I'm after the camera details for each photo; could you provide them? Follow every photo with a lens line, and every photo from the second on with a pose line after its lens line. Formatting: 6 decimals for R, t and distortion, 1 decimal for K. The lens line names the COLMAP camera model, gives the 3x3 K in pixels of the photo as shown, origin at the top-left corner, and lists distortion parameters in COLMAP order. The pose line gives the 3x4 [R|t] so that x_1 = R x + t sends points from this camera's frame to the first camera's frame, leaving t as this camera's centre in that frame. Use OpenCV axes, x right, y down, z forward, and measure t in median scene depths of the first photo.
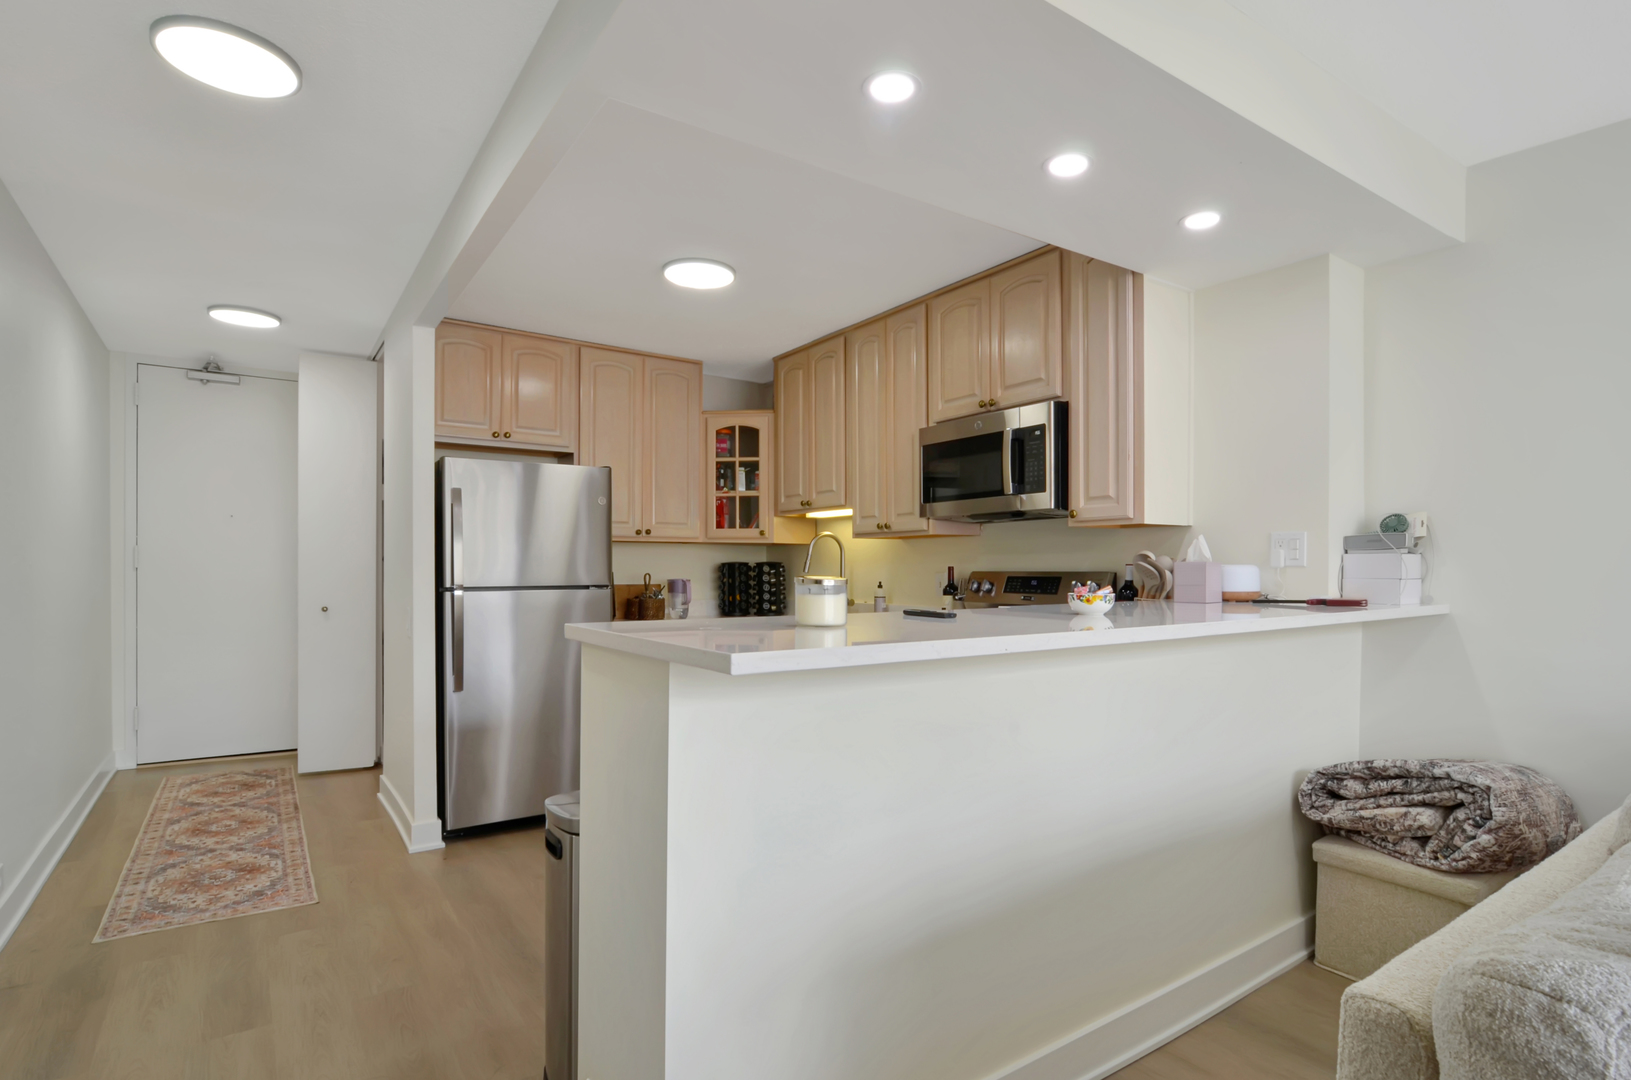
lens RADIAL K [[832.9, 0, 825.1], [0, 832.9, 573.1], [0, 0, 1]] dist [-0.011703, -0.000912]
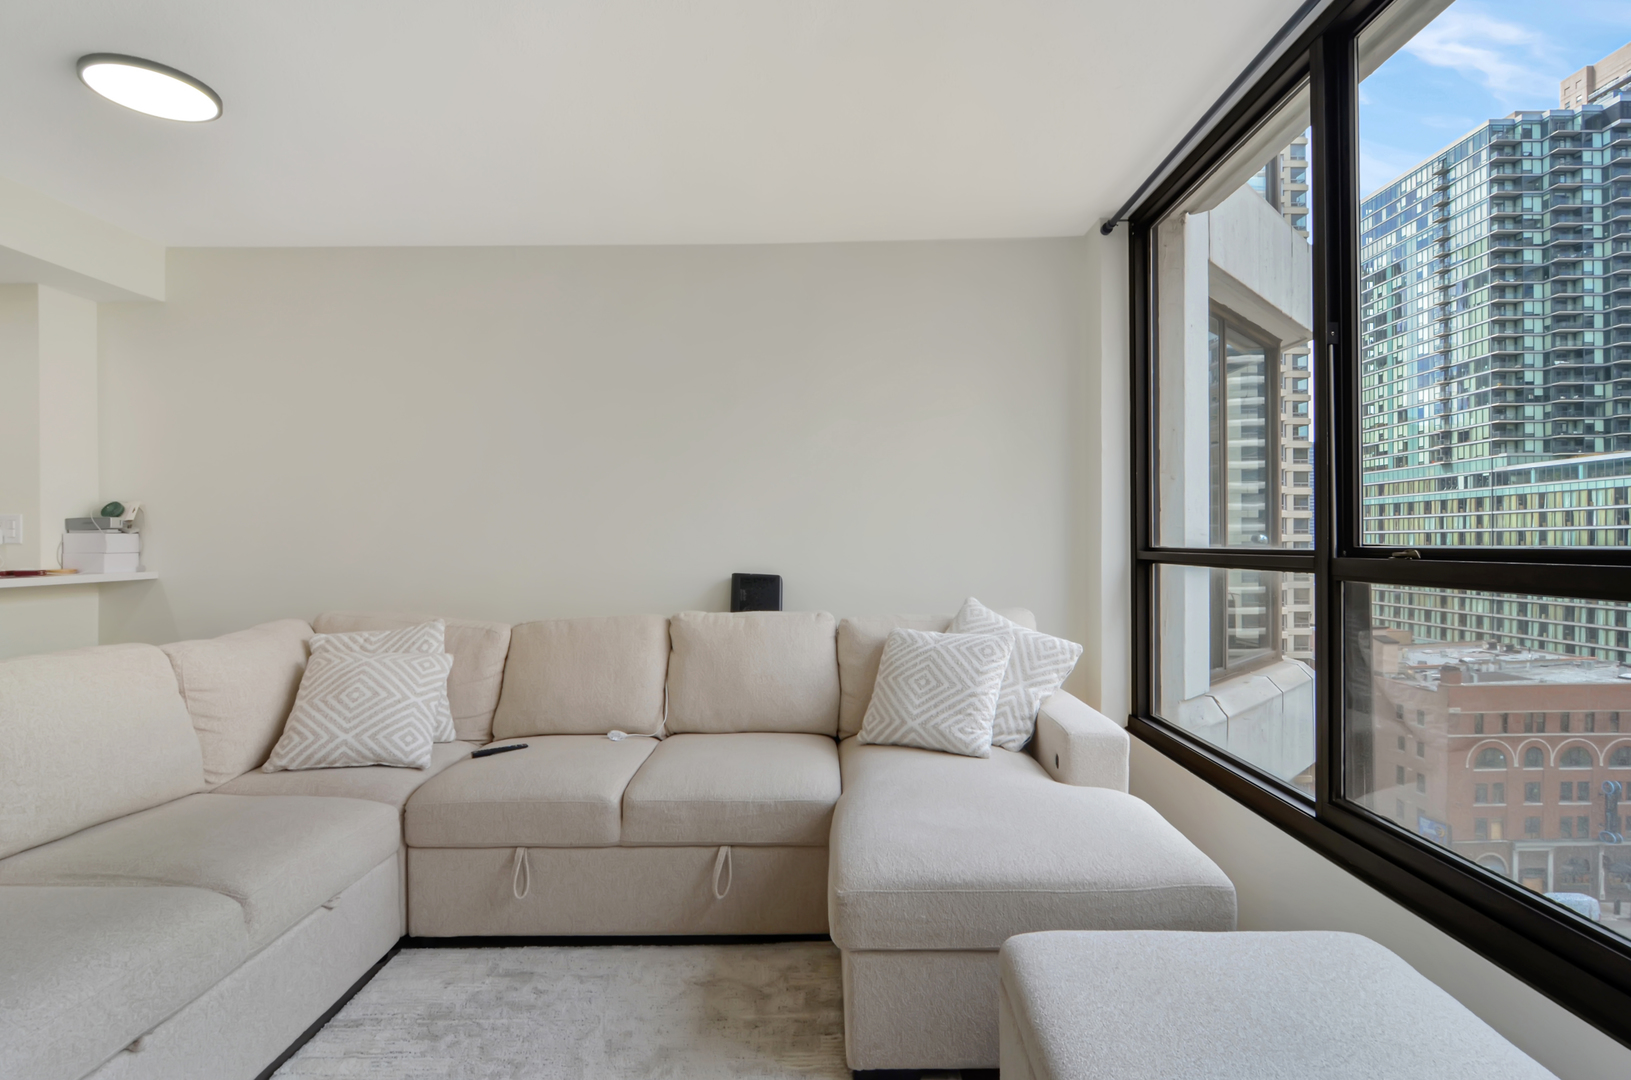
lens RADIAL K [[811.4, 0, 831.2], [0, 811.4, 548.5], [0, 0, 1]] dist [-0.014467, 0.001135]
pose [[0.564030, -0.010643, 0.825686, 0.188683], [0.011293, 0.999923, 0.005174, 0.003921], [-0.825677, 0.006406, 0.564107, -0.387629]]
